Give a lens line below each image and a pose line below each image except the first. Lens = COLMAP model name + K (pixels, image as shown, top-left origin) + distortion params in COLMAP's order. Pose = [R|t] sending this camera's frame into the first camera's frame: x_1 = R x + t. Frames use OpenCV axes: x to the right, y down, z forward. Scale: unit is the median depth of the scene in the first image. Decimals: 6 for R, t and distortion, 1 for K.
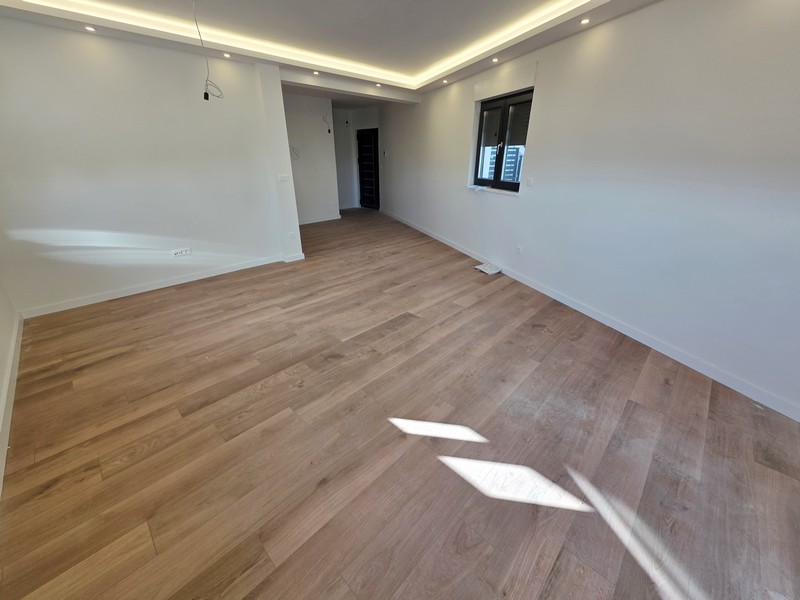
lens RADIAL K [[318.8, 0, 395.1], [0, 318.8, 297.4], [0, 0, 1]] dist [0.001516, 0.000203]
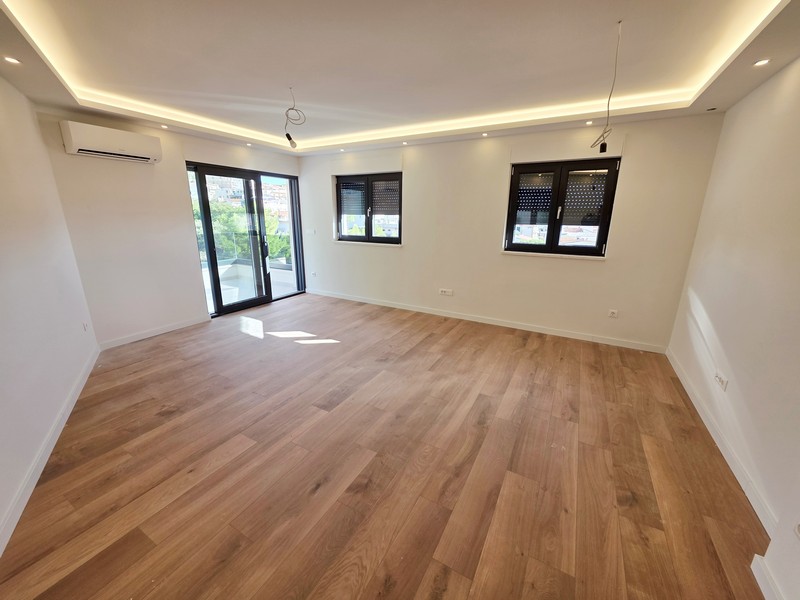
lens RADIAL K [[318.8, 0, 400.1], [0, 318.8, 294.0], [0, 0, 1]] dist [0.001516, 0.000203]
pose [[-0.962783, 0.057993, -0.263980, 0.070082], [-0.117843, 0.788906, 0.603109, -0.775234], [0.243232, 0.611771, -0.752711, 1.686609]]
